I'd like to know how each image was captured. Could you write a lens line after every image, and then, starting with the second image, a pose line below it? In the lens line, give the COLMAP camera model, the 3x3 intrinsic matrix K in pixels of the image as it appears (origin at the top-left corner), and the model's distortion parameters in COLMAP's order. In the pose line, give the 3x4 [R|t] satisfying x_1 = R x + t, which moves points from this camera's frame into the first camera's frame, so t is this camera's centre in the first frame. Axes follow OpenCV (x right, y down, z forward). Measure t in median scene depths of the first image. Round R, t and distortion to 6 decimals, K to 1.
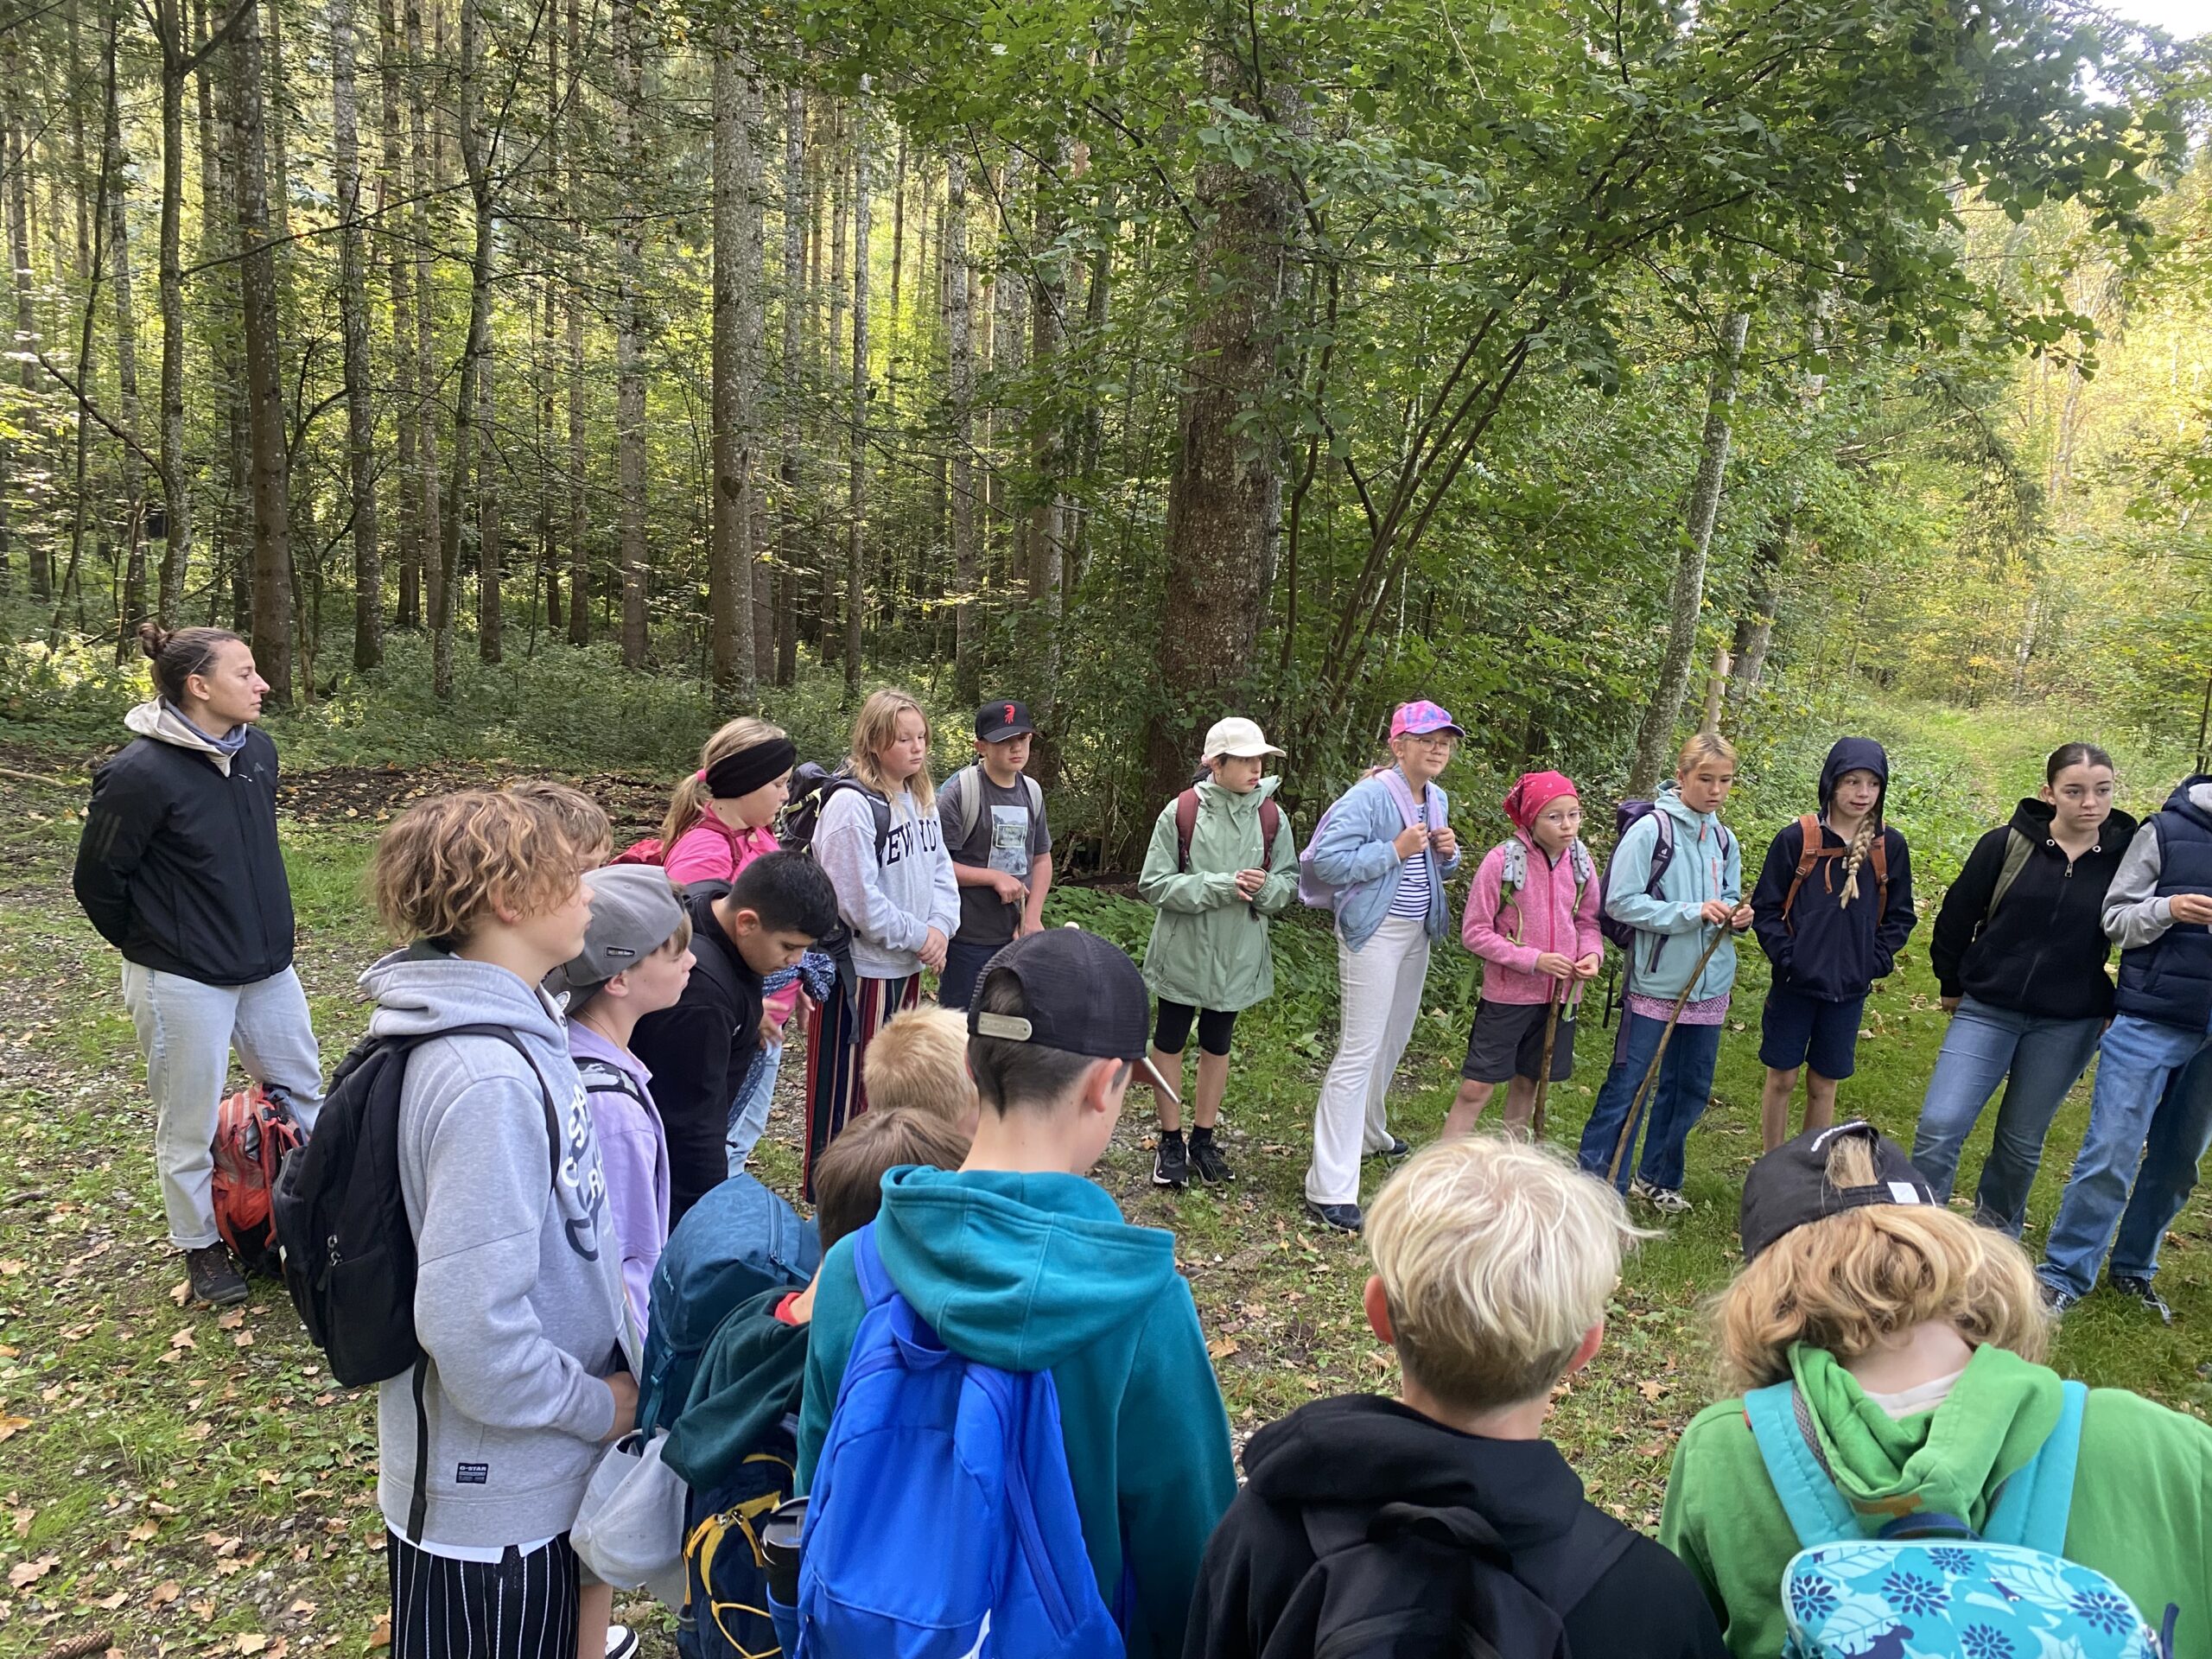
lens RADIAL K [[1676.6, 0, 1106.0], [0, 1676.6, 829.5], [0, 0, 1]] dist [0.002158, 0.010413]
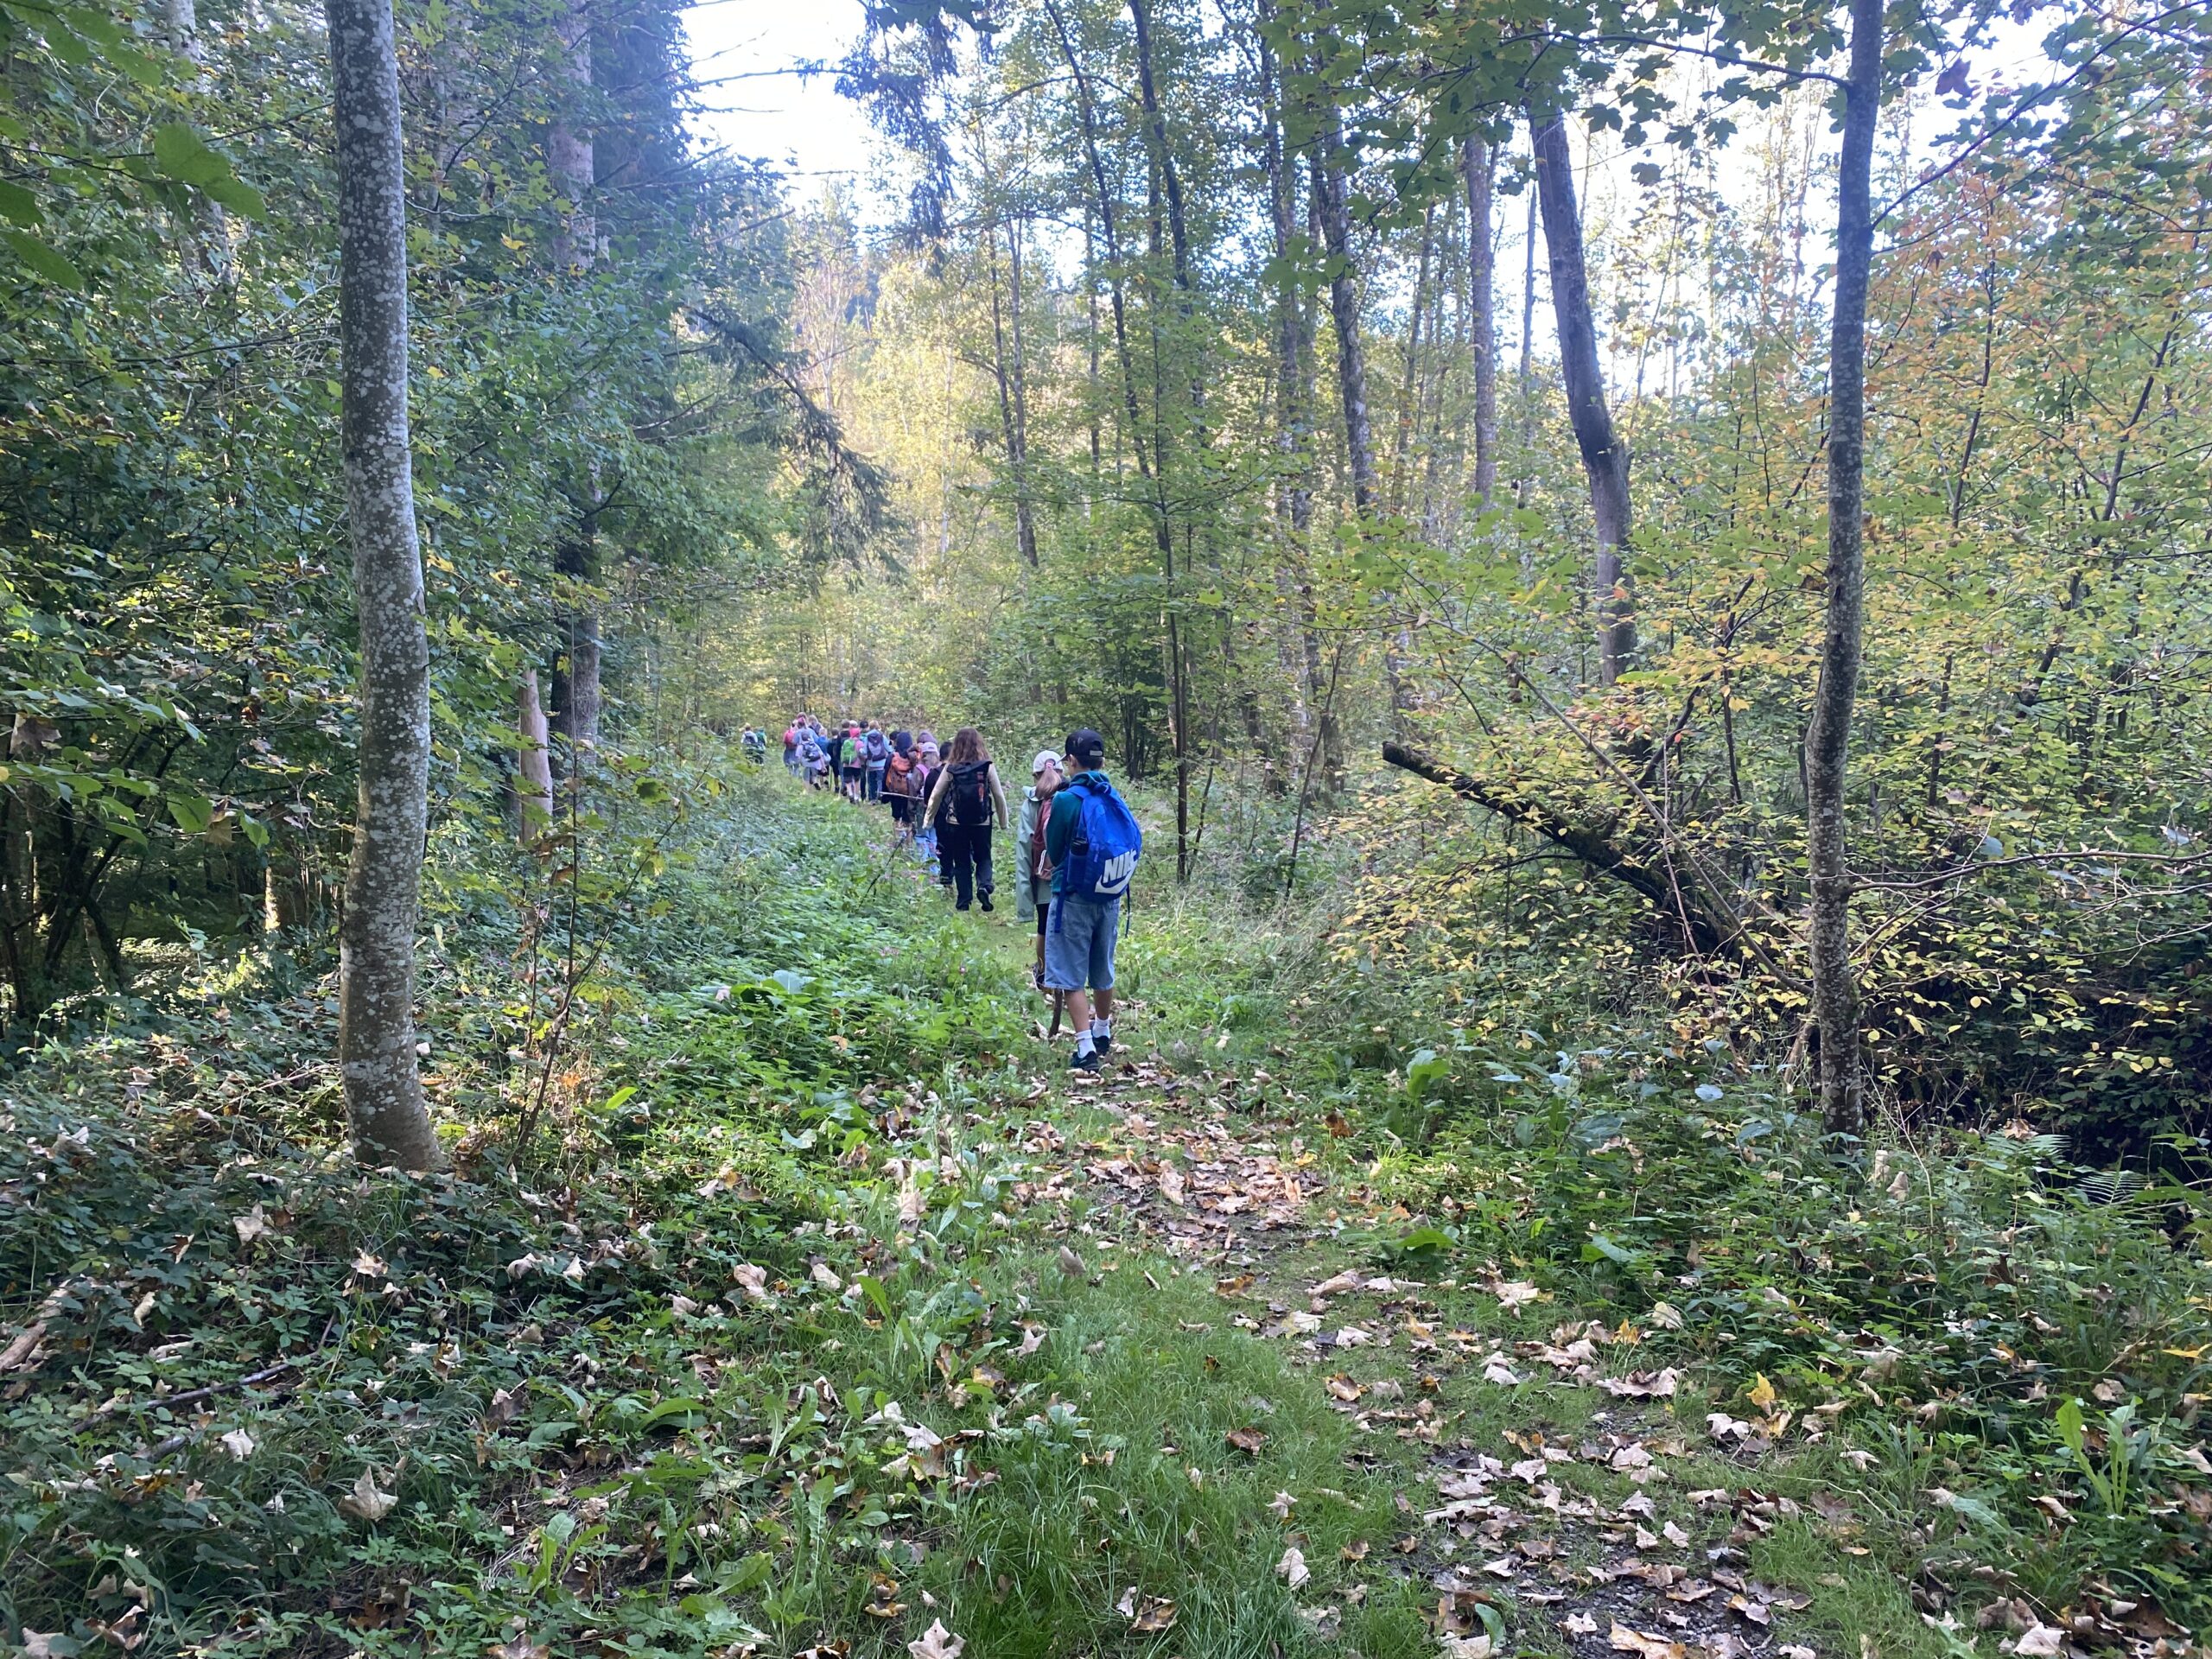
lens RADIAL K [[1673.4, 0, 1105.5], [0, 1673.4, 796.5], [0, 0, 1]] dist [0.018532, -0.008783]
pose [[0.773337, -0.159879, 0.613505, 0.116898], [0.204935, 0.978770, -0.003259, -0.023830], [-0.599959, 0.128249, 0.789684, 0.311938]]
